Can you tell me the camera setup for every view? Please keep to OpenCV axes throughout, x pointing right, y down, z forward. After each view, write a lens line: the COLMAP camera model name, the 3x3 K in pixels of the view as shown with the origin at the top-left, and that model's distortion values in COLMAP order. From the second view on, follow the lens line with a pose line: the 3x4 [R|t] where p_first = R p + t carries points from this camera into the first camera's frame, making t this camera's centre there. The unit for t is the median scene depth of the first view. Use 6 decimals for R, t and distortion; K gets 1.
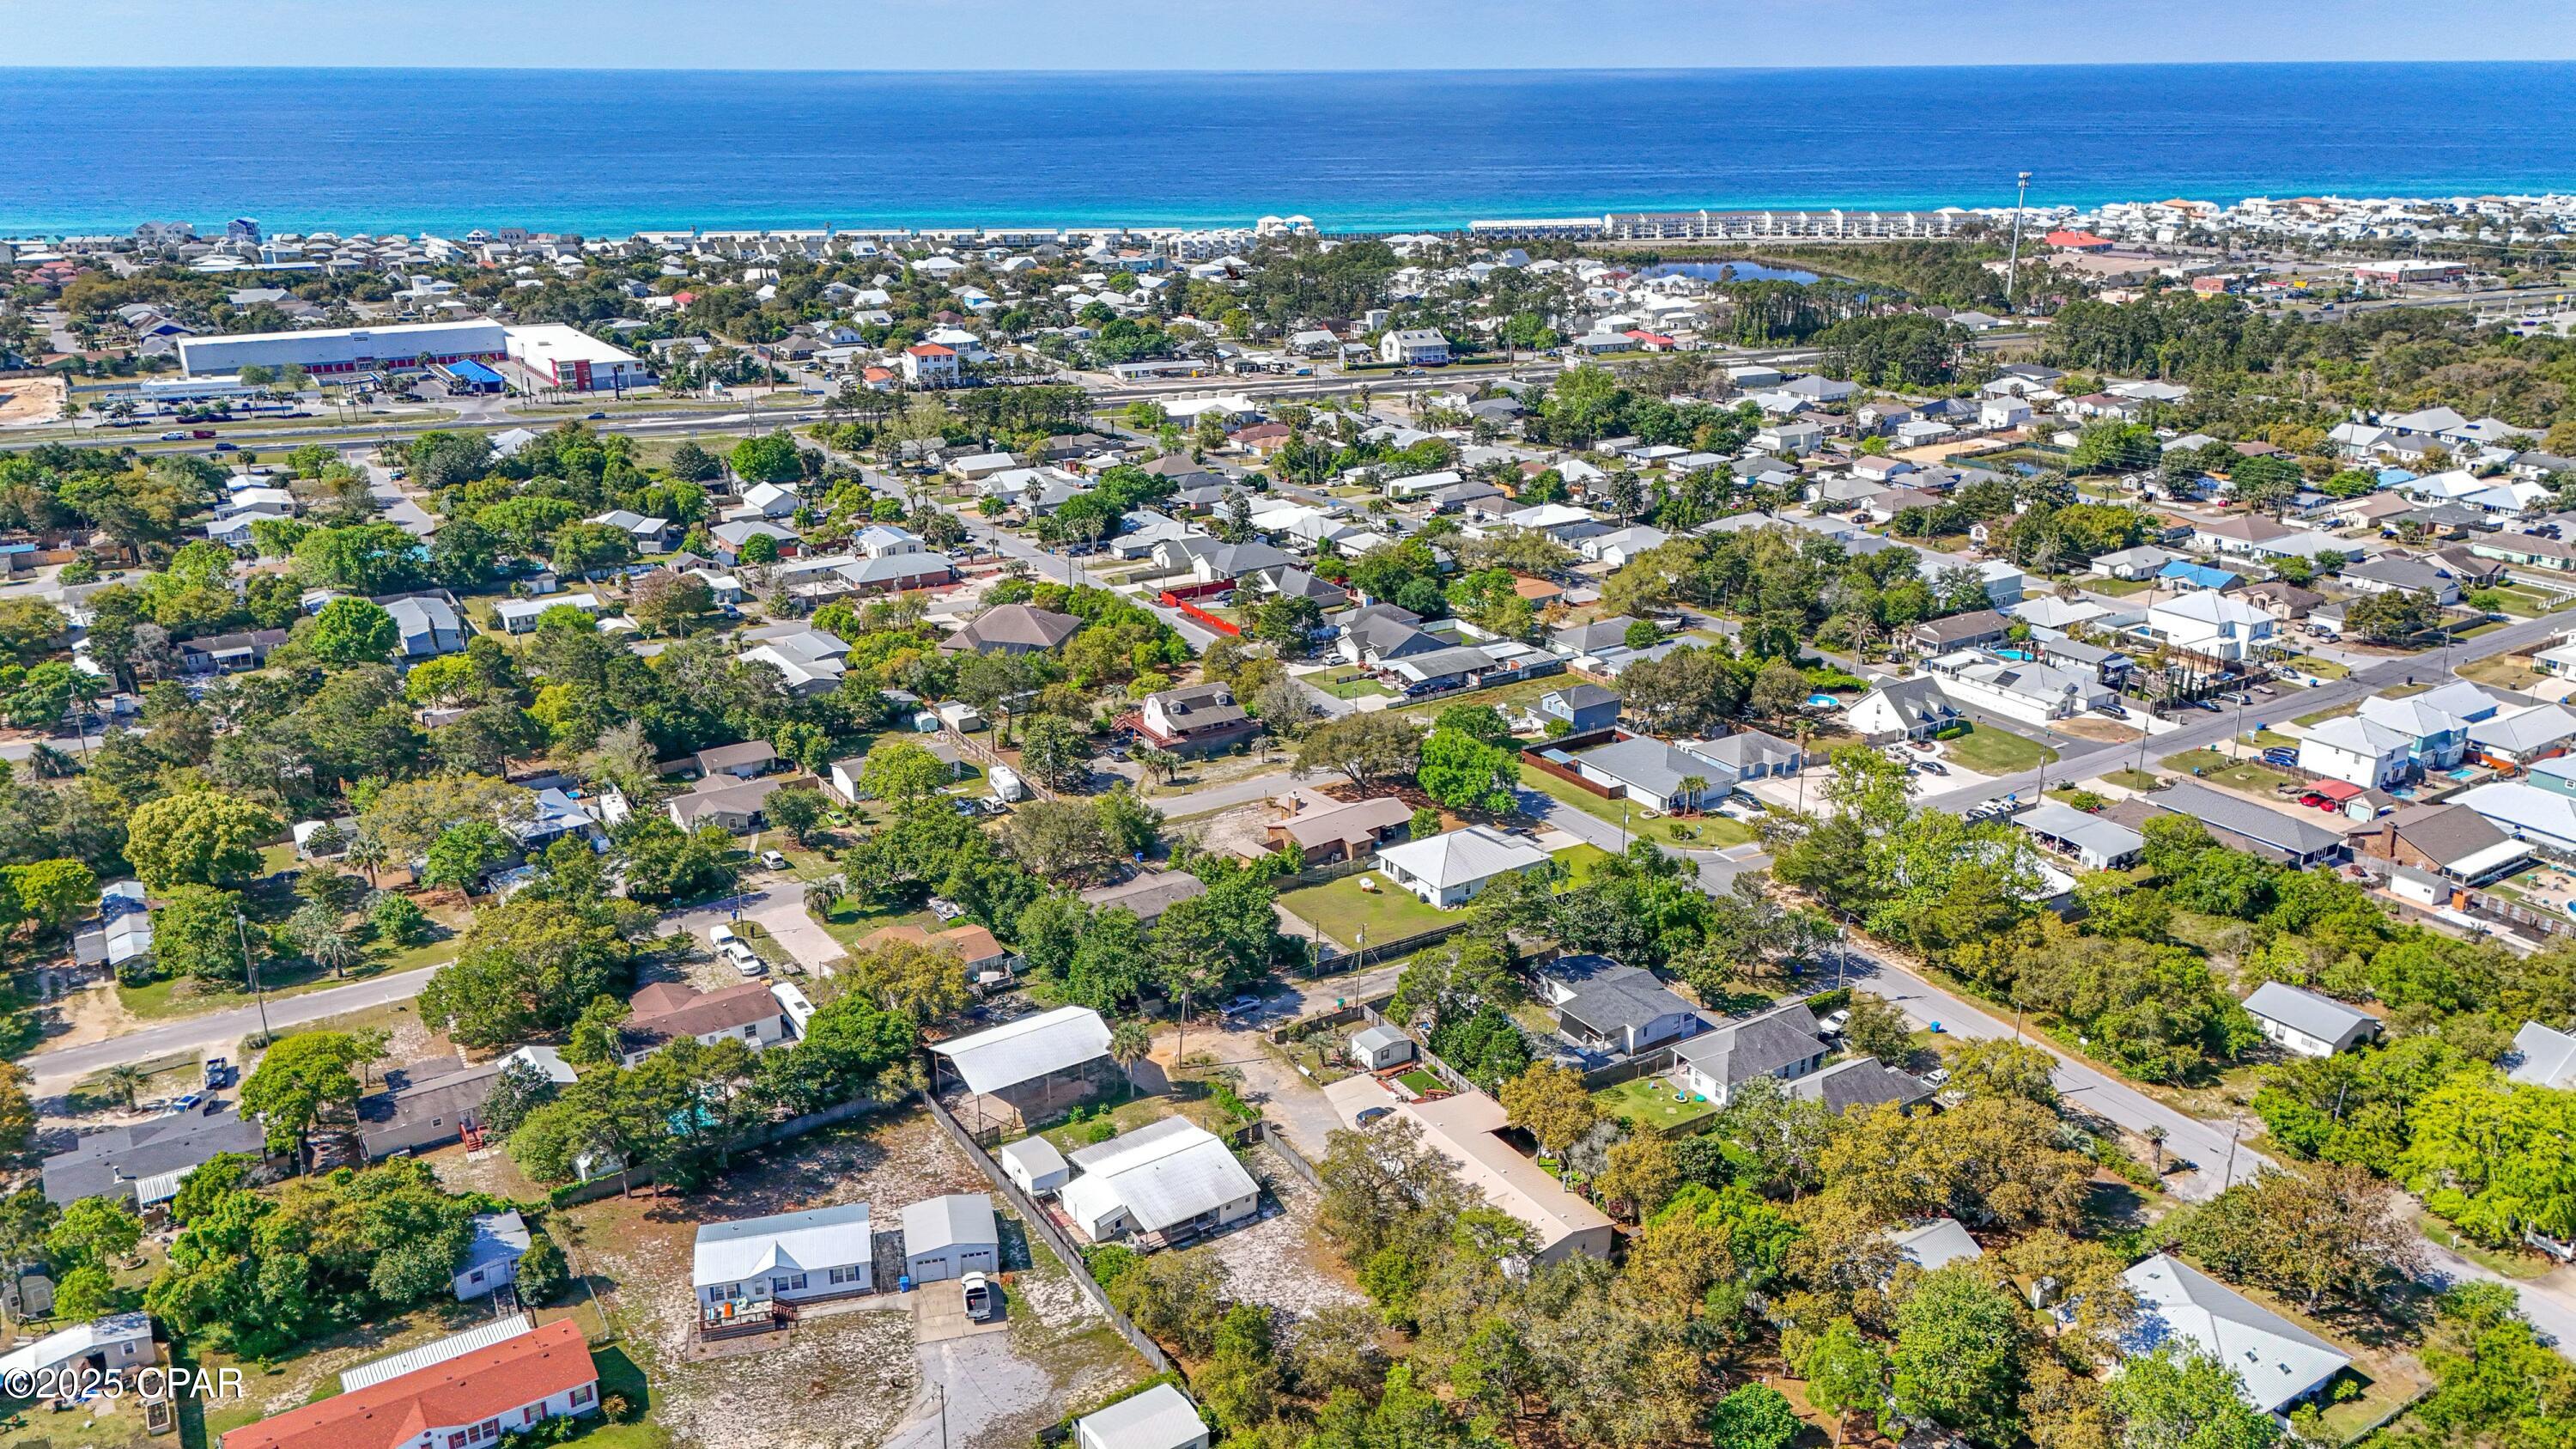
lens RADIAL K [[1883.2, 0, 1290.2], [0, 1883.2, 731.1], [0, 0, 1]] dist [0.086795, -0.081326]
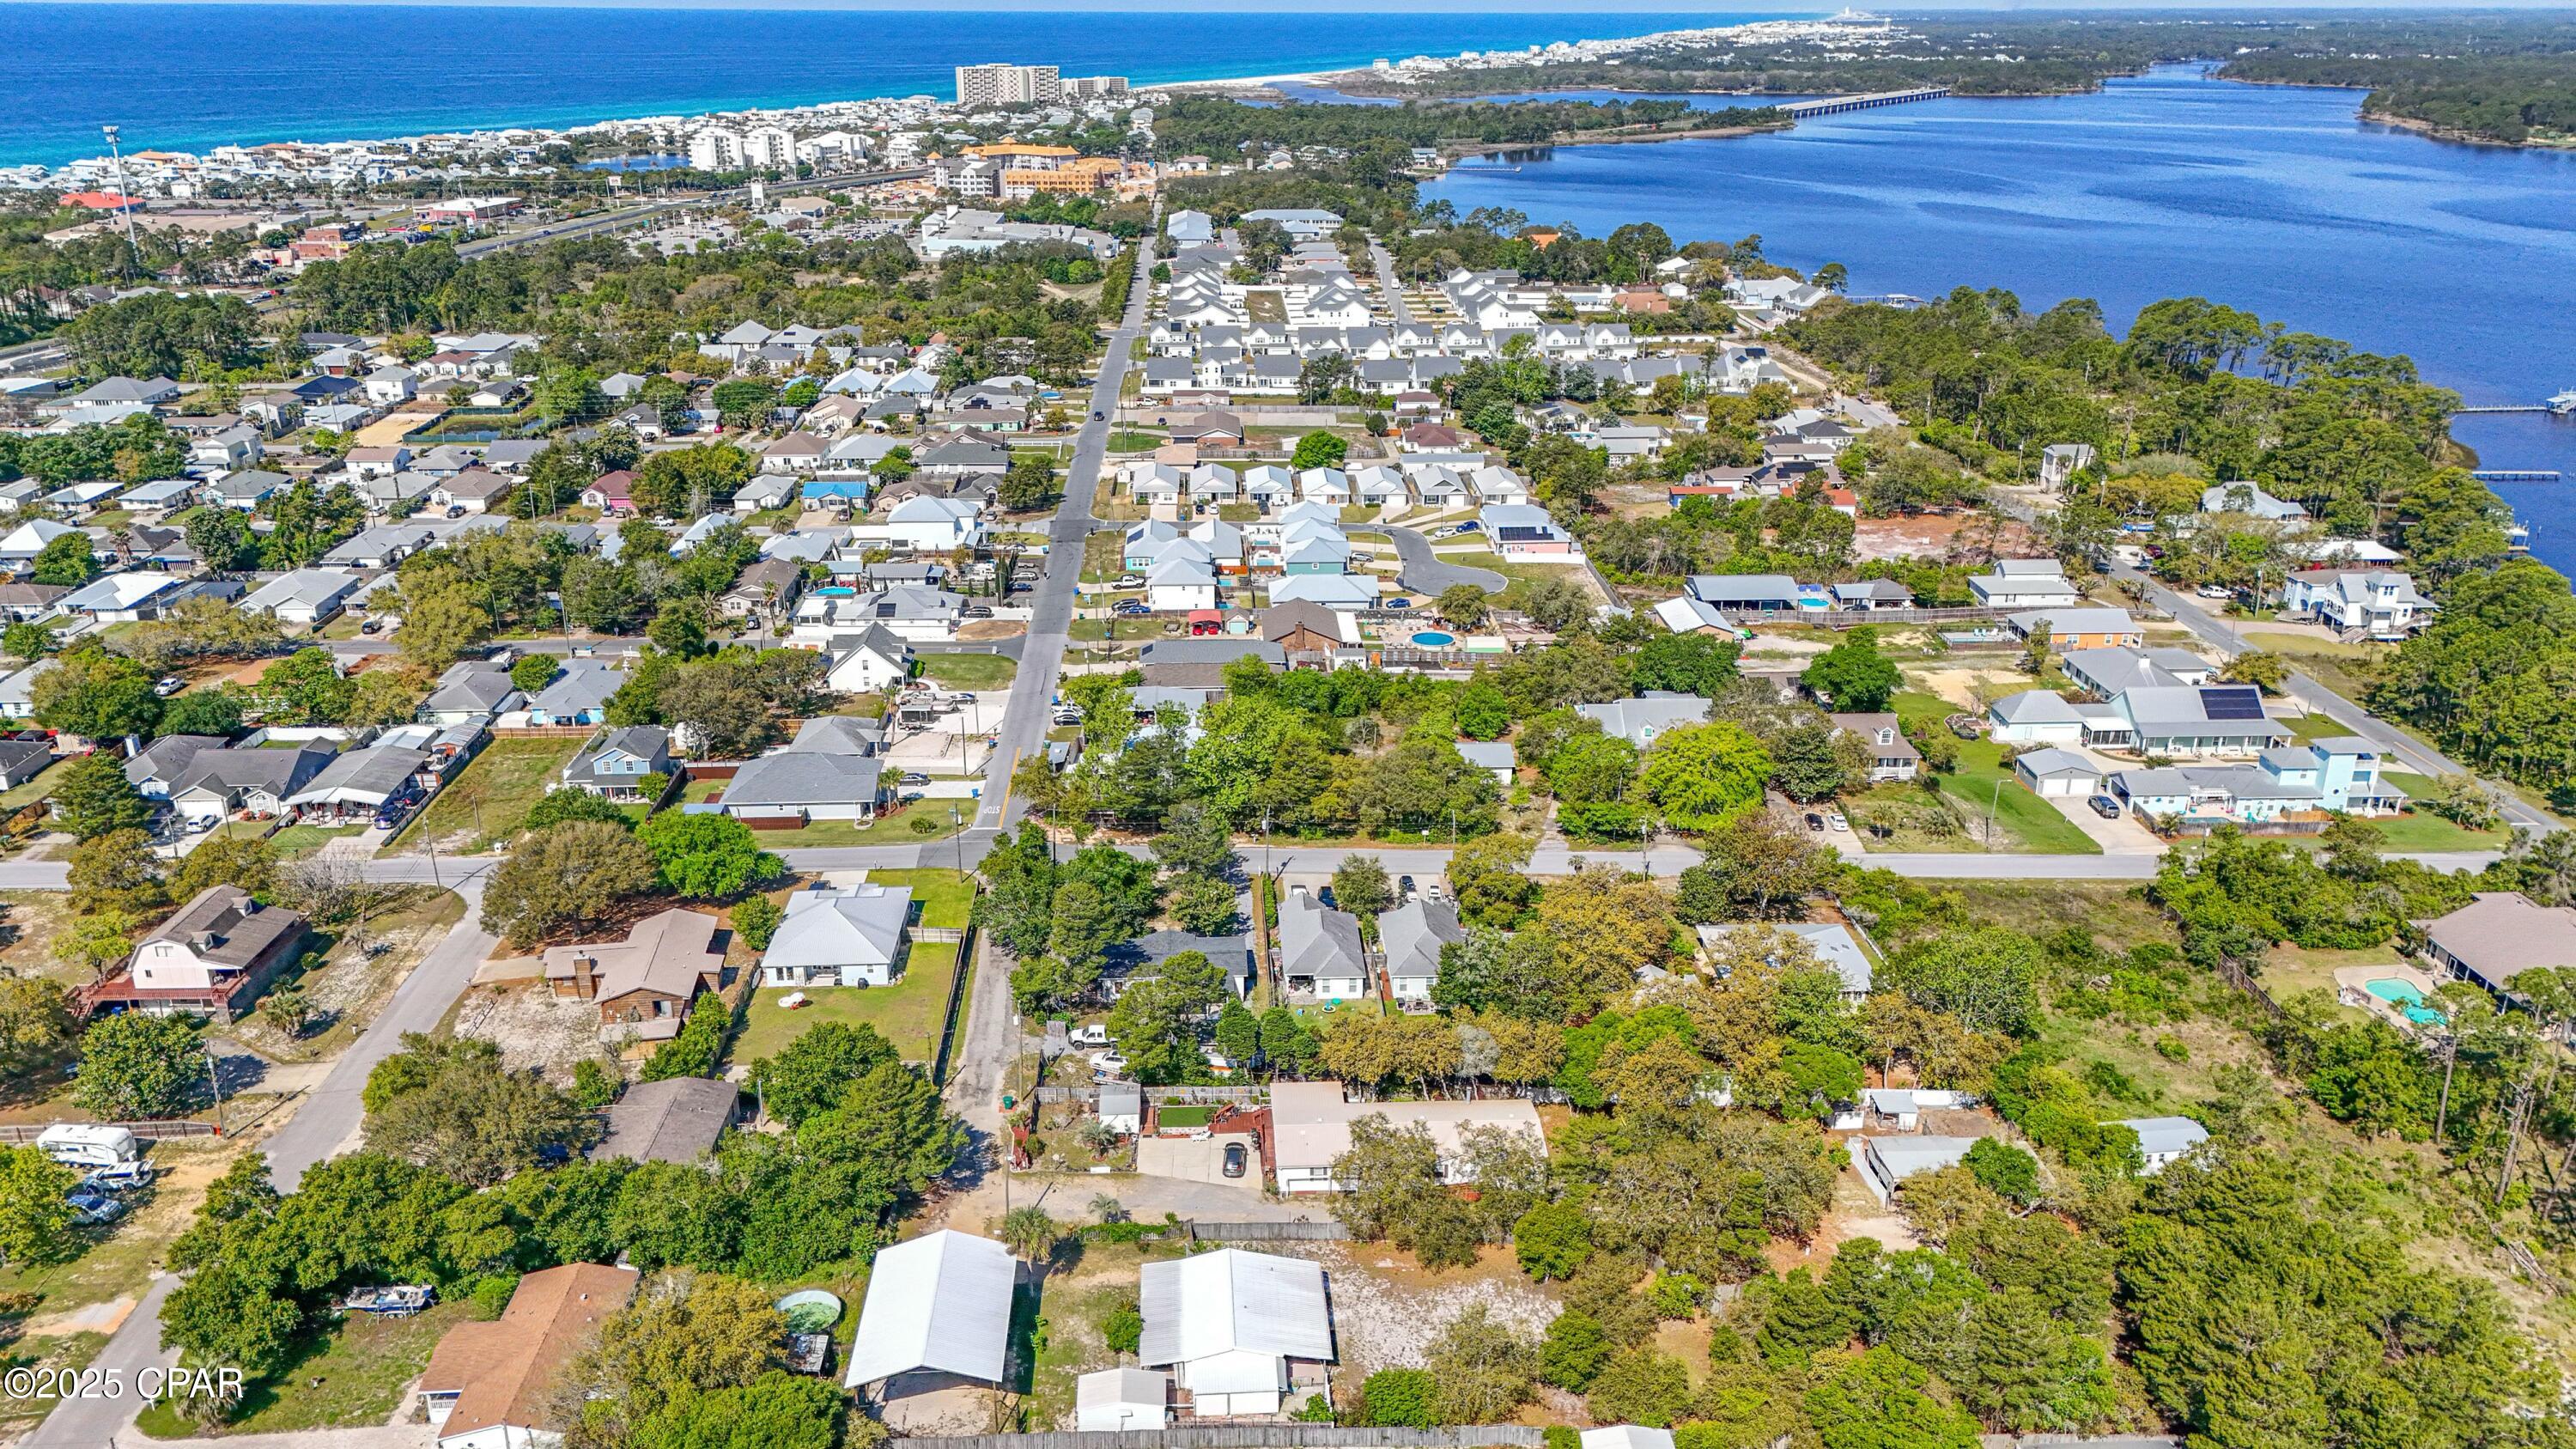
lens RADIAL K [[1883.2, 0, 1292.7], [0, 1883.2, 736.1], [0, 0, 1]] dist [0.086795, -0.081326]
pose [[0.503948, -0.309633, 0.806328, -0.381934], [0.286651, 0.940583, 0.182033, -0.091802], [-0.814781, 0.139400, 0.562761, 0.265592]]
